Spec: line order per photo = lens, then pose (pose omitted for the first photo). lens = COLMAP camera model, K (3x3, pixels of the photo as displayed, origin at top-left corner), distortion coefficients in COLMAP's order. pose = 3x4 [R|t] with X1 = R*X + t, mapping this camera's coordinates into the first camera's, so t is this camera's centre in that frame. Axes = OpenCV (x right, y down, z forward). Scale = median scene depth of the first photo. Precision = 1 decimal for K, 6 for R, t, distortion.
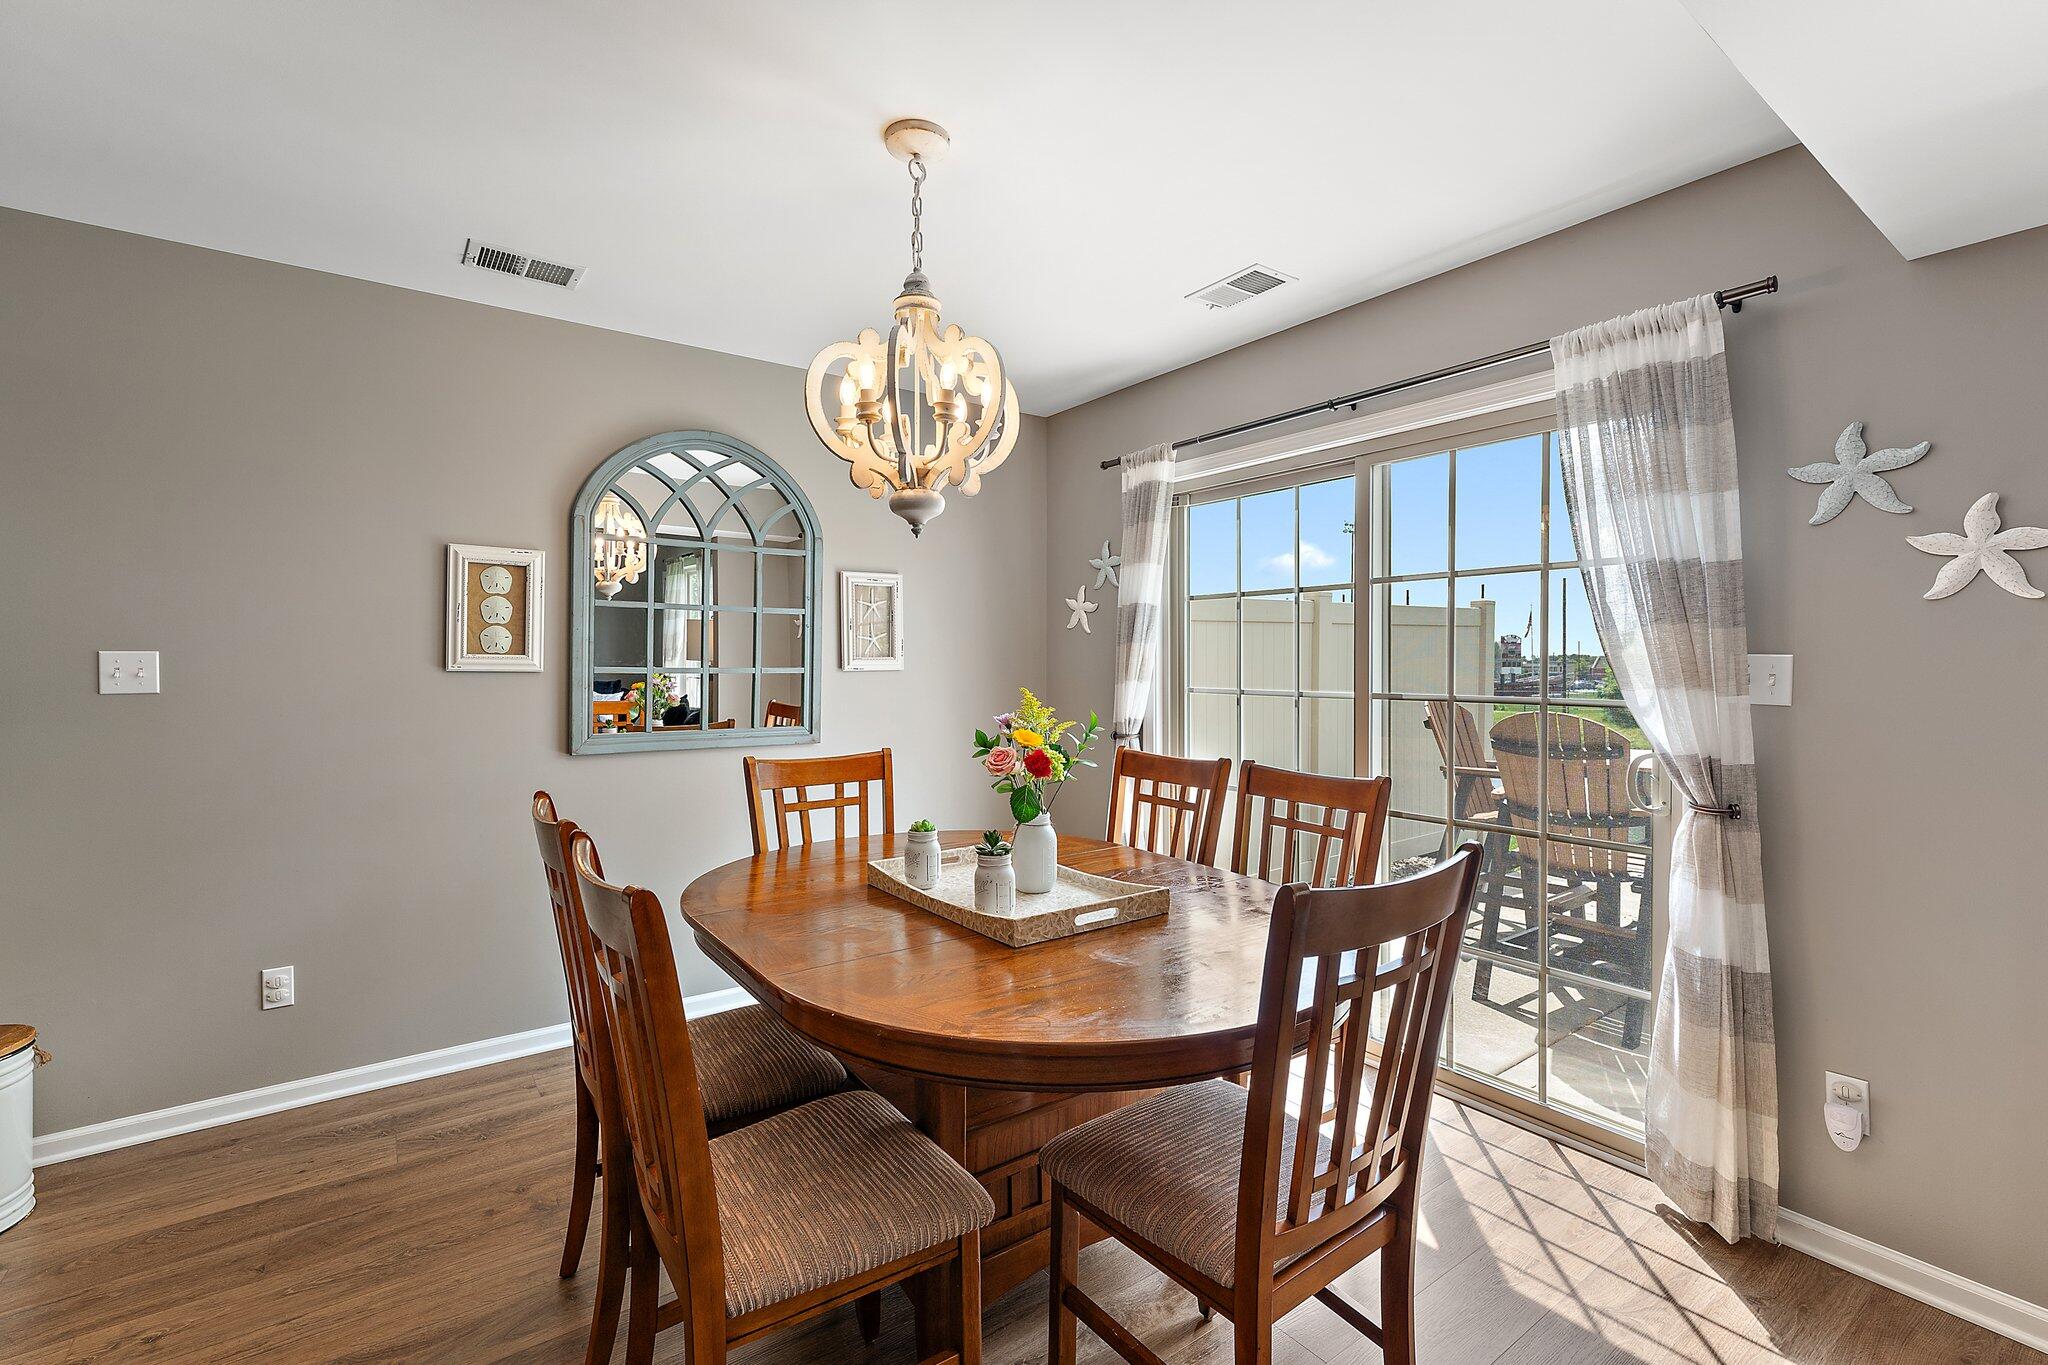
lens RADIAL K [[884.5, 0, 1022.5], [0, 884.5, 663.4], [0, 0, 1]] dist [-0.012789, 0.000123]
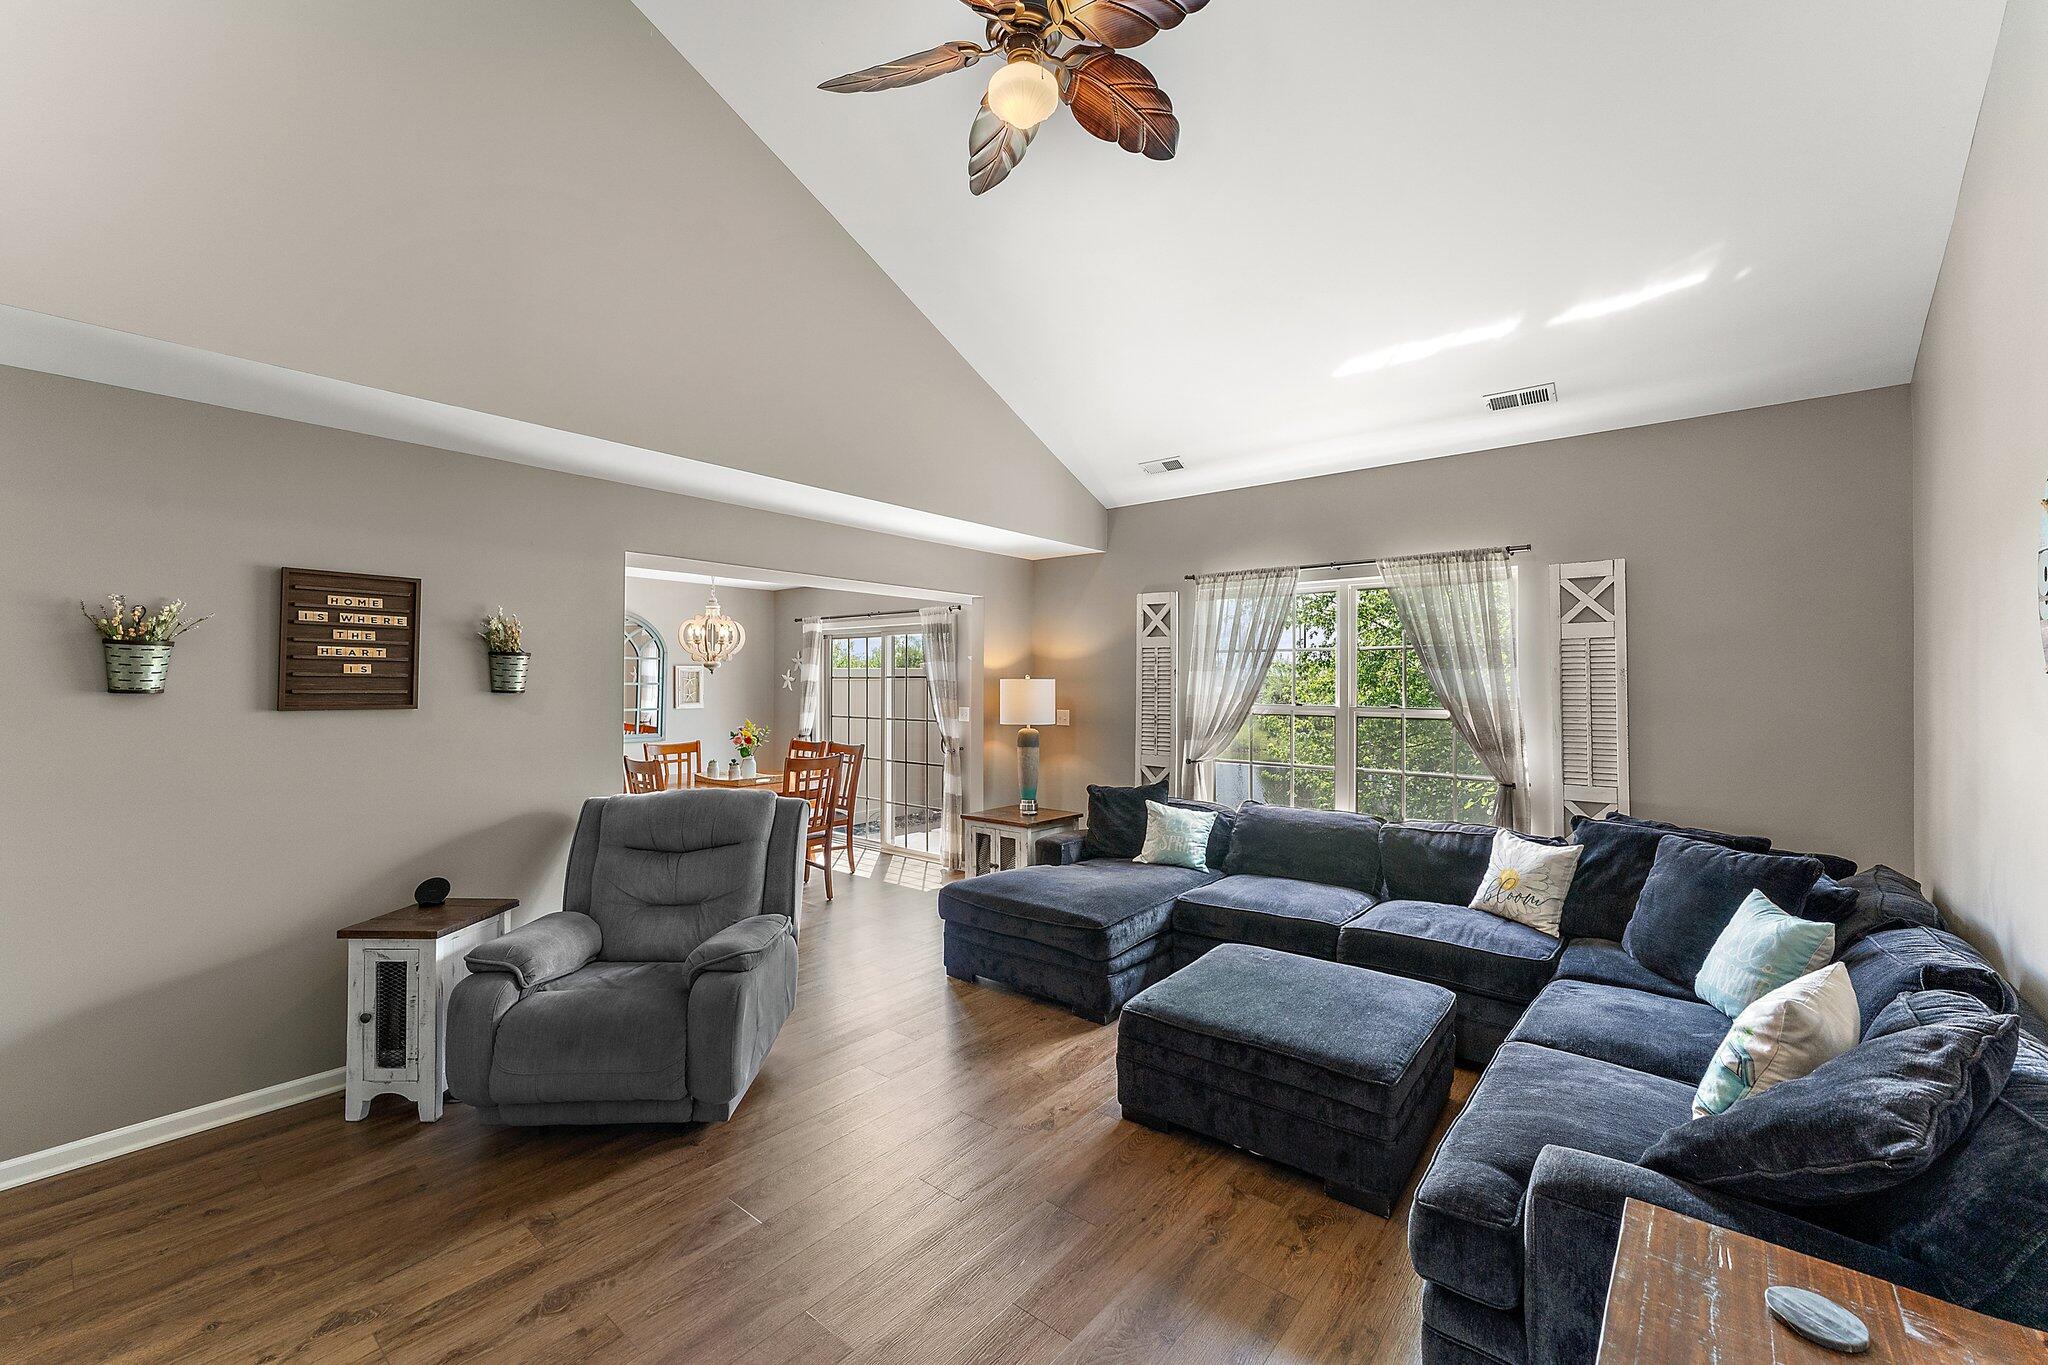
lens RADIAL K [[815.6, 0, 1026.8], [0, 815.6, 673.1], [0, 0, 1]] dist [-0.002651, -0.000047]
pose [[0.966771, 0.004855, 0.255598, 0.172603], [-0.002340, 0.999946, -0.010144, -0.082775], [-0.255633, 0.009209, 0.966730, -1.620226]]
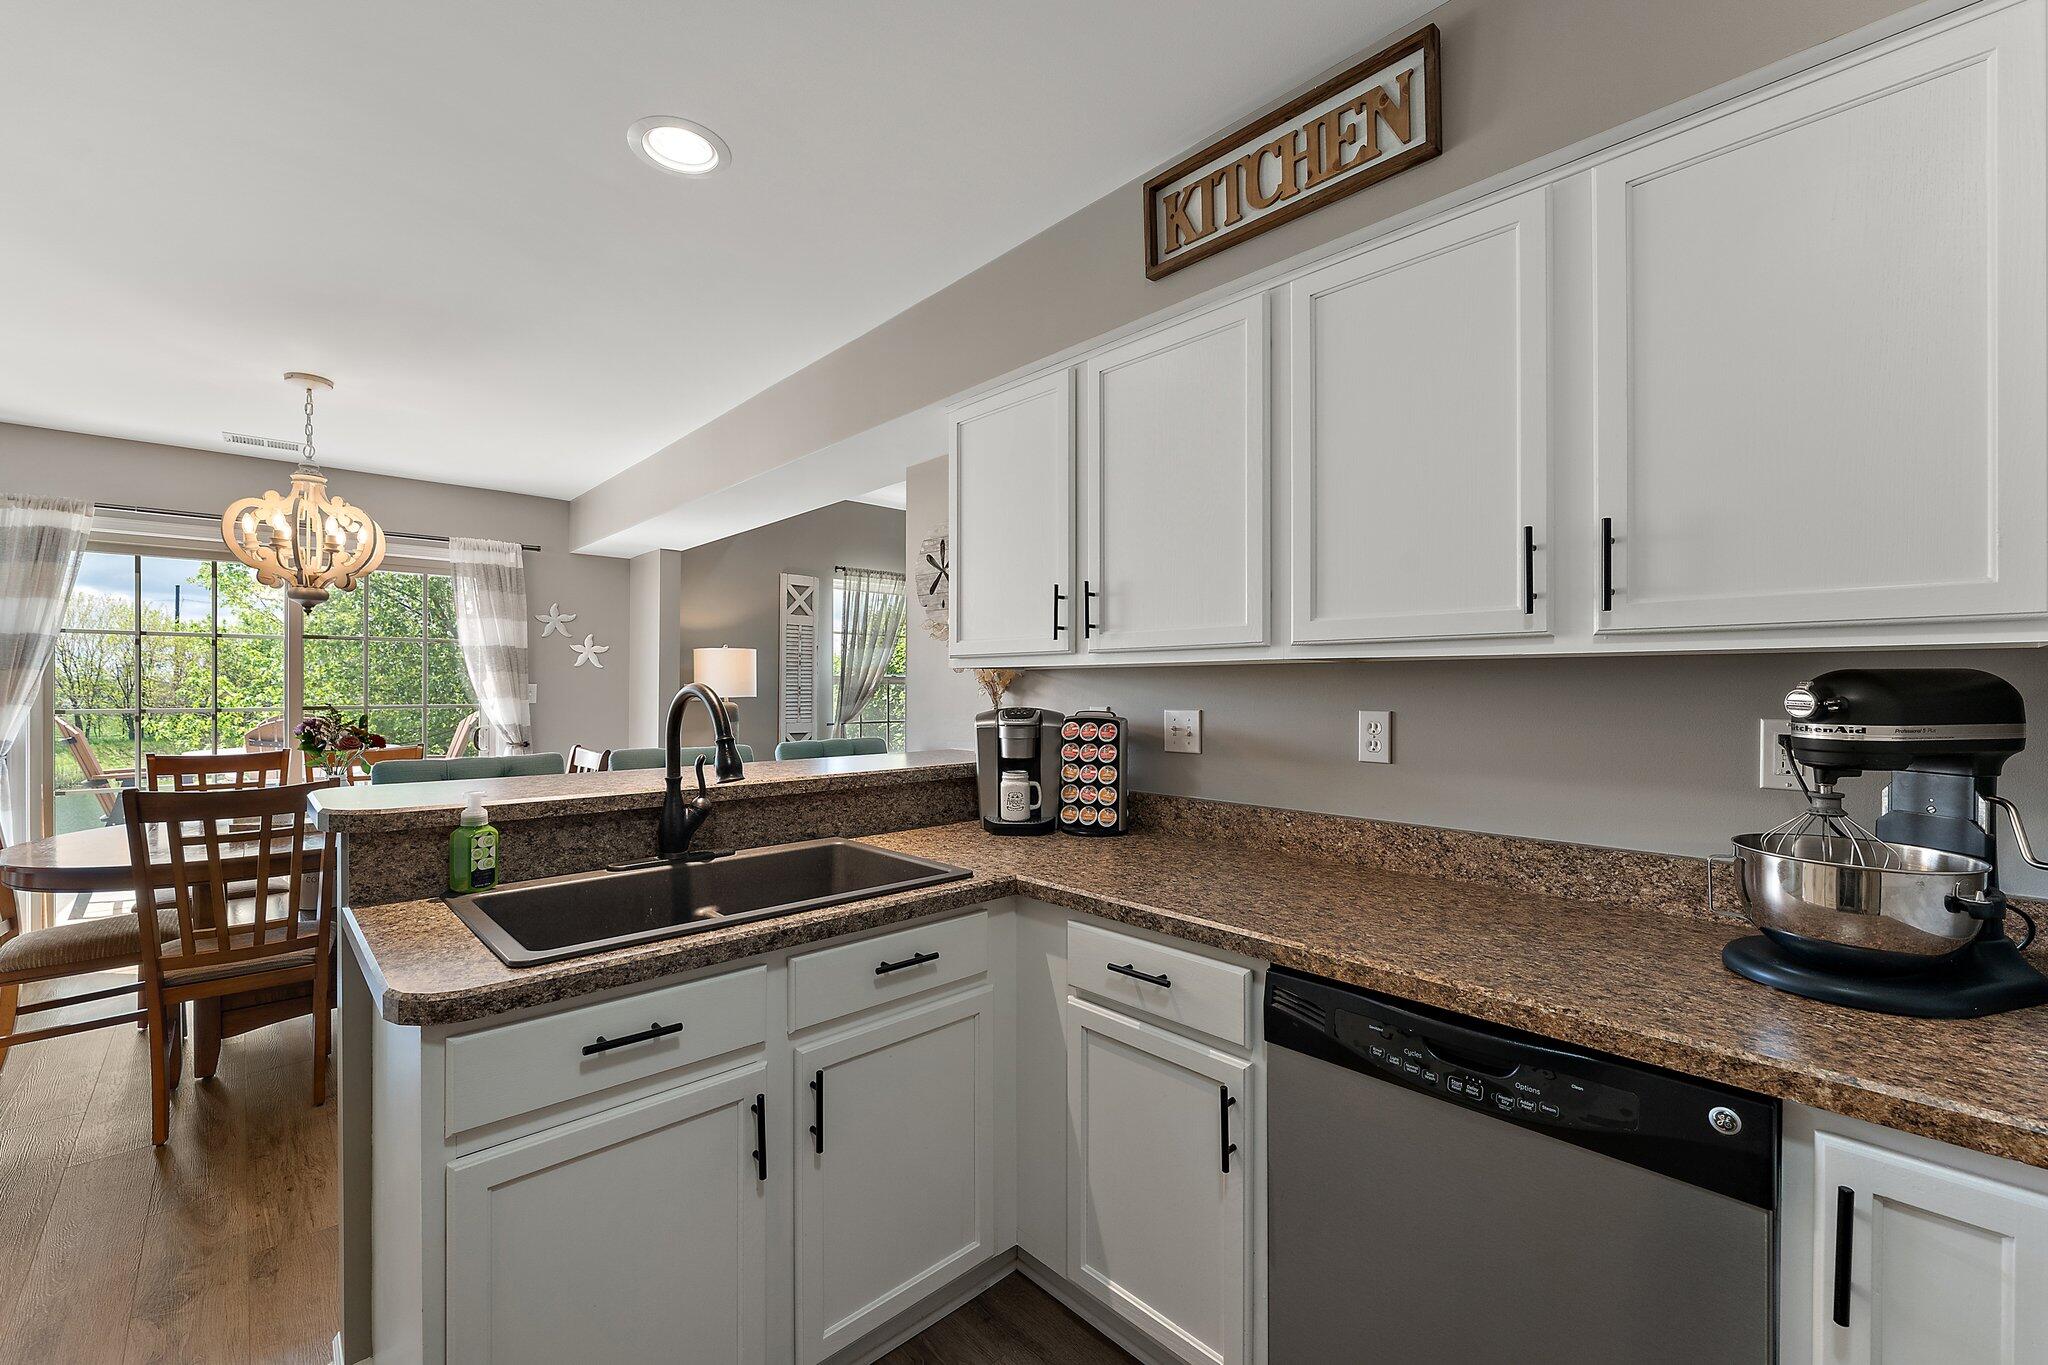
lens RADIAL K [[837.6, 0, 1017.6], [0, 837.6, 683.6], [0, 0, 1]] dist [-0.006391, 0.000343]
pose [[-0.122122, -0.000007, 0.992515, -1.291136], [-0.002230, 0.999997, -0.000267, -0.011022], [-0.992513, -0.002246, -0.122122, -0.105665]]
